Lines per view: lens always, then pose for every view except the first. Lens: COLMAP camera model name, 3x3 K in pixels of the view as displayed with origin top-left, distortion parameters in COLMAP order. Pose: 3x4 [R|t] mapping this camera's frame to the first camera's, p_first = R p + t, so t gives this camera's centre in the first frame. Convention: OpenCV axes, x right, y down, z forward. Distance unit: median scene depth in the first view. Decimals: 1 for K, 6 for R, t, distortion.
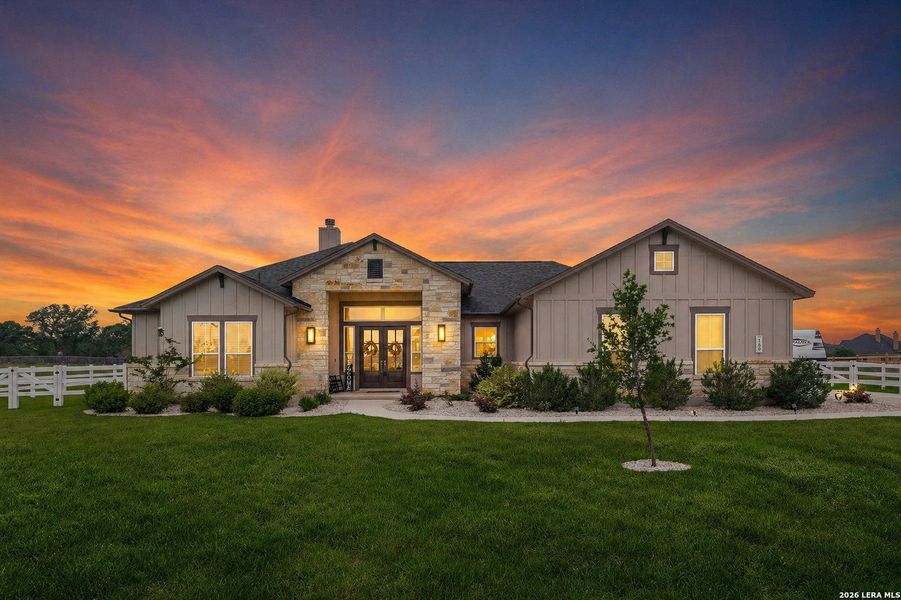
lens RADIAL K [[371.7, 0, 452.6], [0, 371.7, 295.8], [0, 0, 1]] dist [-0.001838, -0.000315]
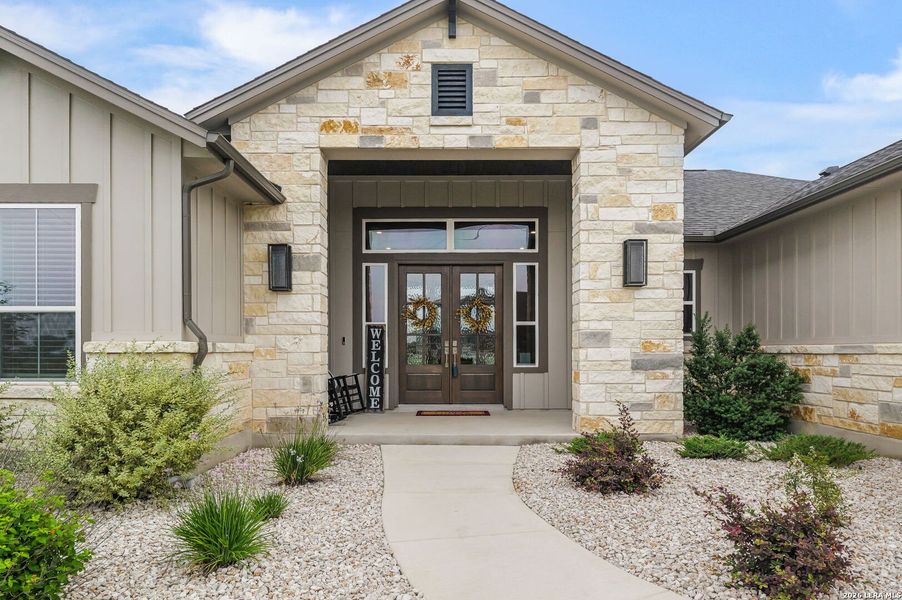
lens RADIAL K [[401.7, 0, 450.1], [0, 401.7, 283.6], [0, 0, 1]] dist [-0.001233, -0.000211]
pose [[0.999272, 0.001732, -0.038105, -0.194259], [-0.001369, 0.999954, 0.009540, 0.115423], [0.038120, -0.009481, 0.999228, 0.597873]]
